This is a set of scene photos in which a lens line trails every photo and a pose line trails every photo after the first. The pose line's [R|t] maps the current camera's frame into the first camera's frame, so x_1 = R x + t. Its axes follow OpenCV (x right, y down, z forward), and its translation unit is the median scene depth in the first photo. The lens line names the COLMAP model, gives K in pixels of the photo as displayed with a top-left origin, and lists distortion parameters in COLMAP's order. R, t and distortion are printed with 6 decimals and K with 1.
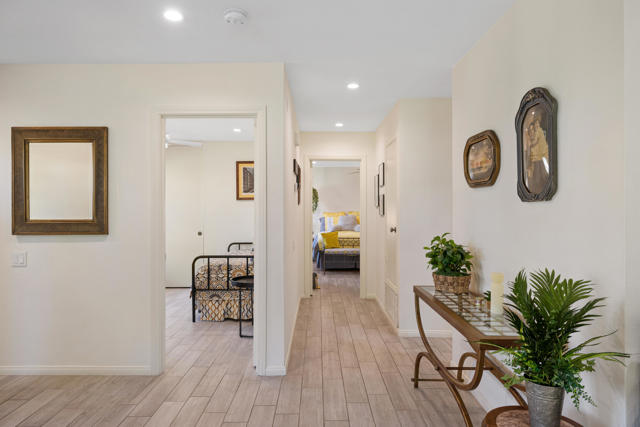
lens RADIAL K [[408.8, 0, 317.6], [0, 408.8, 203.8], [0, 0, 1]] dist [-0.002252, -0.000777]
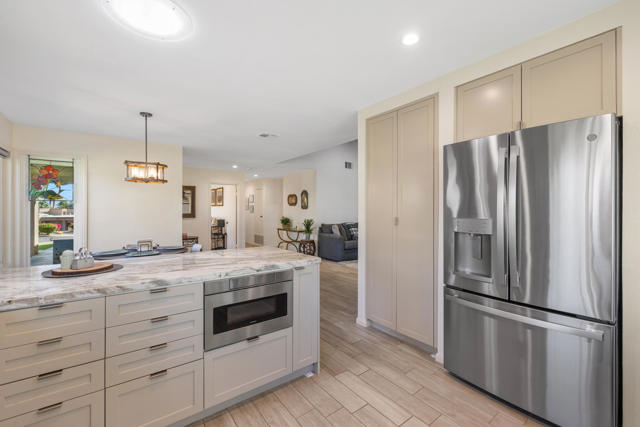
lens RADIAL K [[268.8, 0, 318.2], [0, 268.8, 210.9], [0, 0, 1]] dist [0.001098, 0.000130]
pose [[0.797576, 0.004343, 0.603203, -1.154833], [-0.003881, 0.999990, -0.002068, 0.020902], [-0.603206, -0.000692, 0.797585, -1.551135]]
